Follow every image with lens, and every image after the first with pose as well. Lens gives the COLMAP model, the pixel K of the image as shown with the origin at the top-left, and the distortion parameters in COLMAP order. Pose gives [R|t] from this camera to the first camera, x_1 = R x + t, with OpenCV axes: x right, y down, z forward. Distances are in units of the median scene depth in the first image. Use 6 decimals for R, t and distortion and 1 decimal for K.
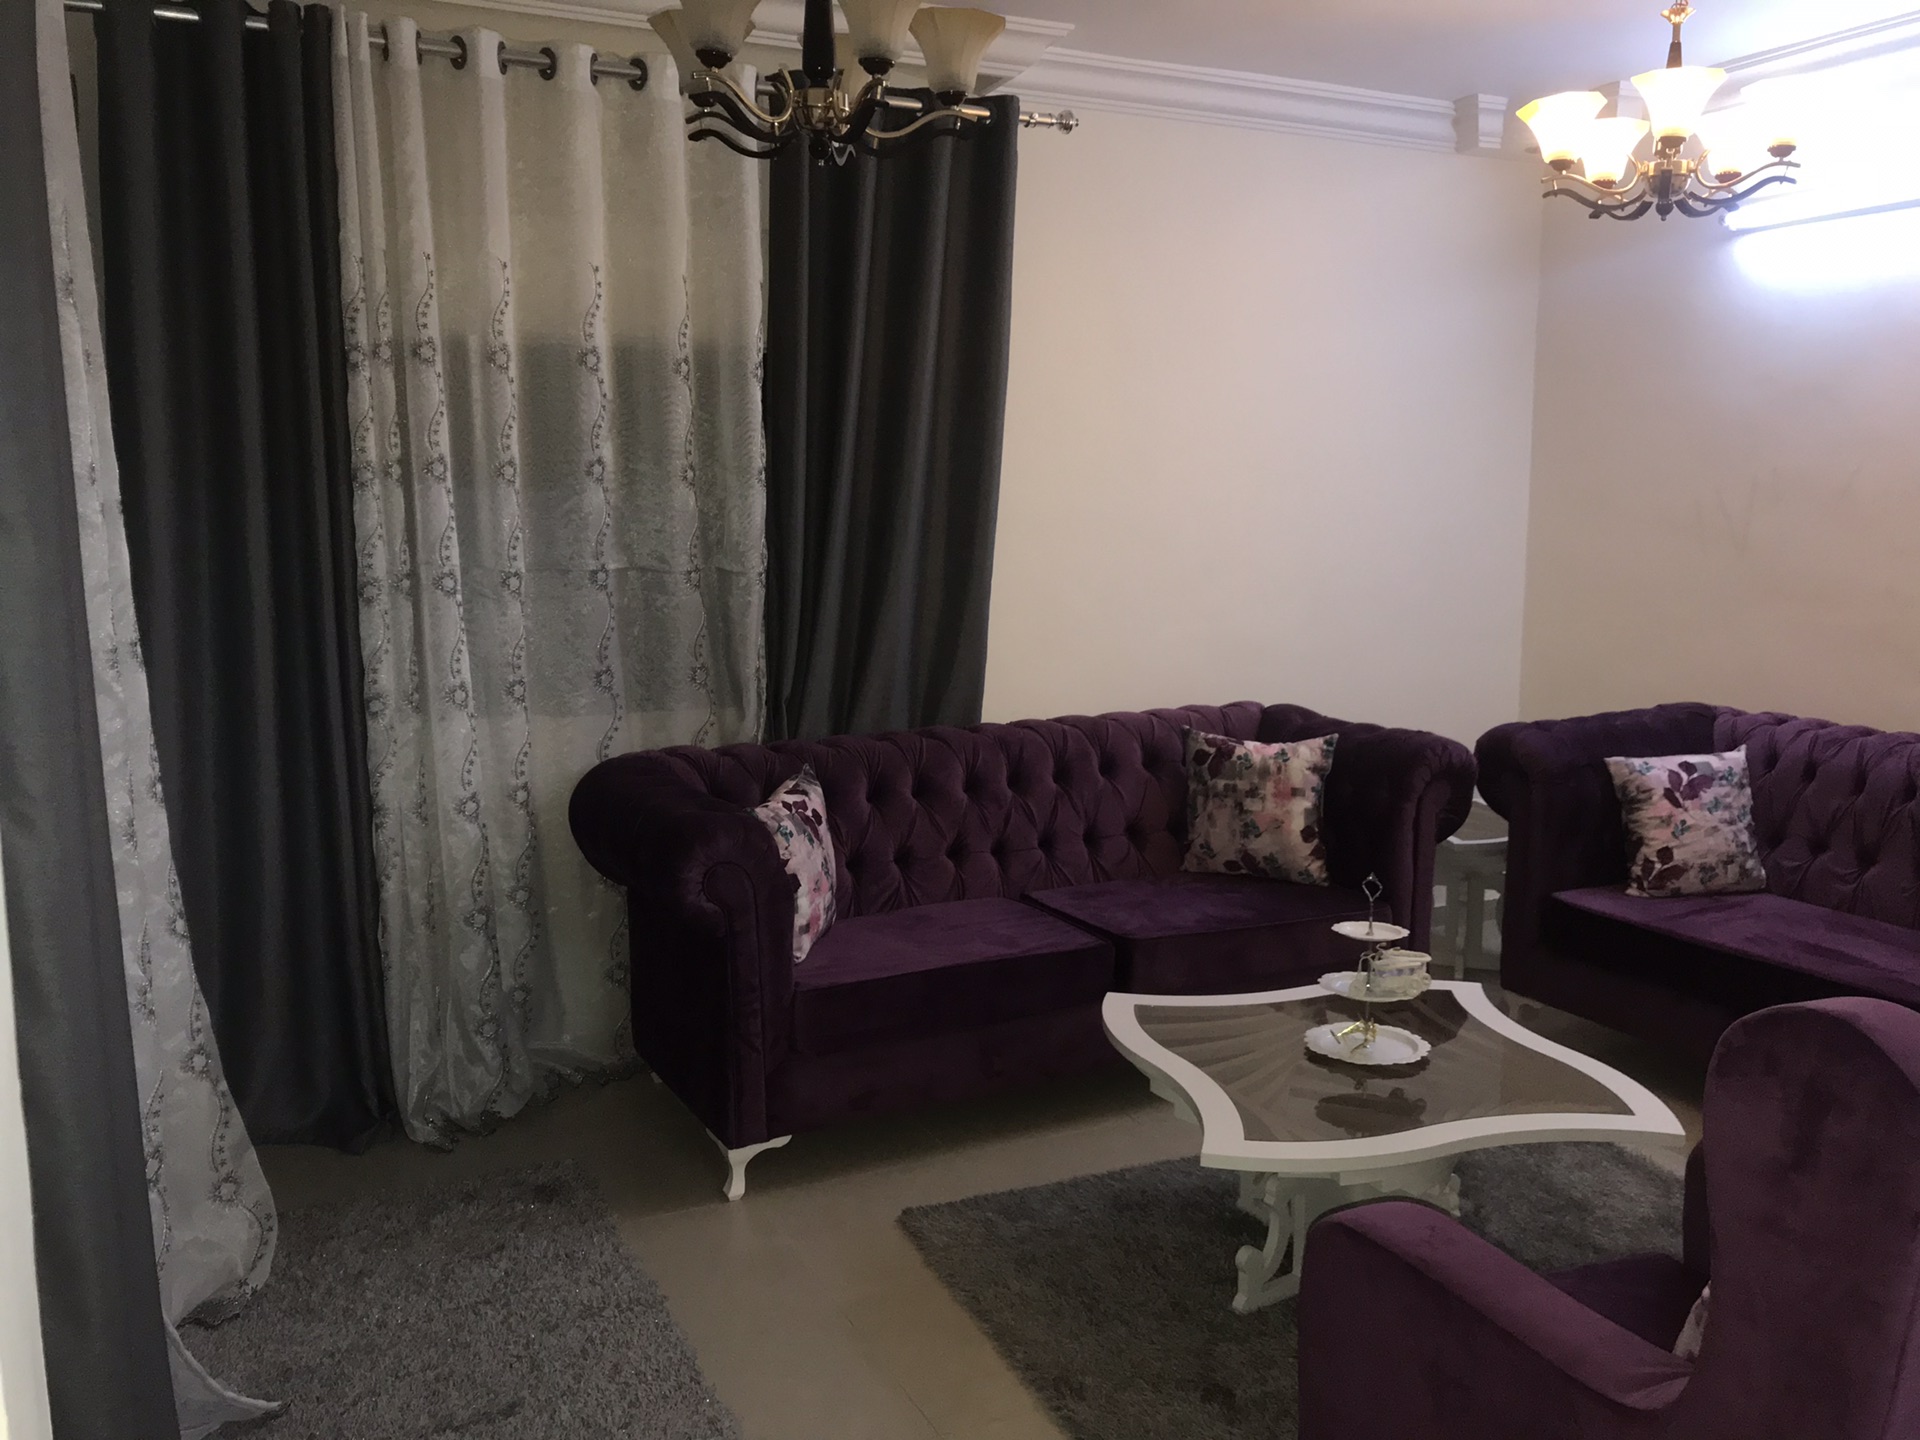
lens RADIAL K [[1553.5, 0, 967.2], [0, 1553.5, 715.2], [0, 0, 1]] dist [0.046601, -0.063059]
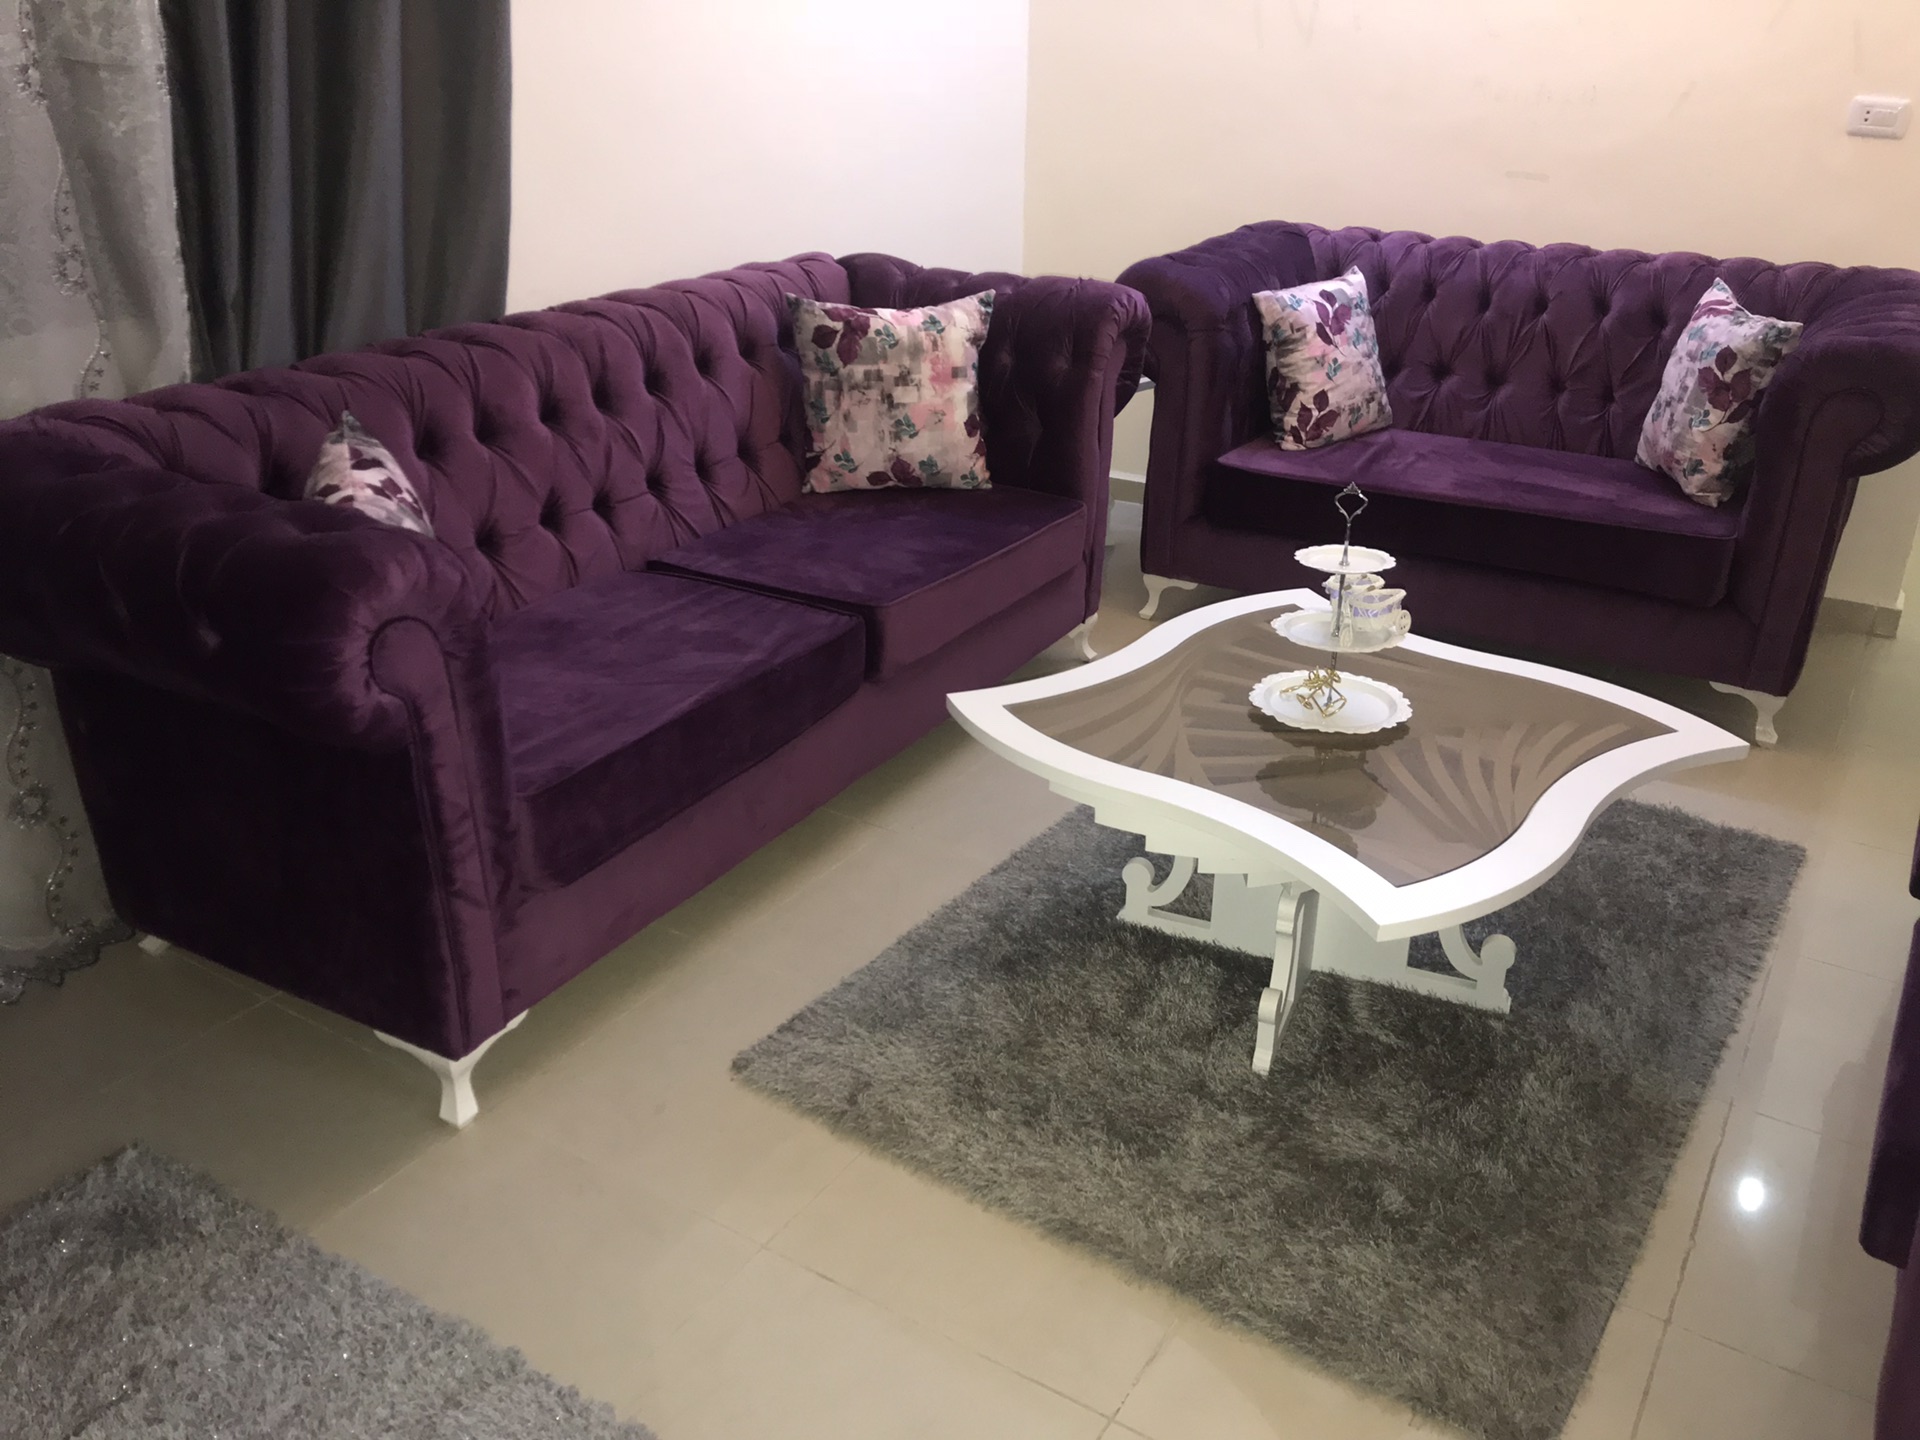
lens RADIAL K [[1553.5, 0, 958.6], [0, 1553.5, 729.0], [0, 0, 1]] dist [0.046601, -0.063059]
pose [[0.834898, -0.220674, 0.504231, -0.217879], [0.064148, 0.948878, 0.309057, -0.021447], [-0.546654, -0.225685, 0.806372, 0.338900]]
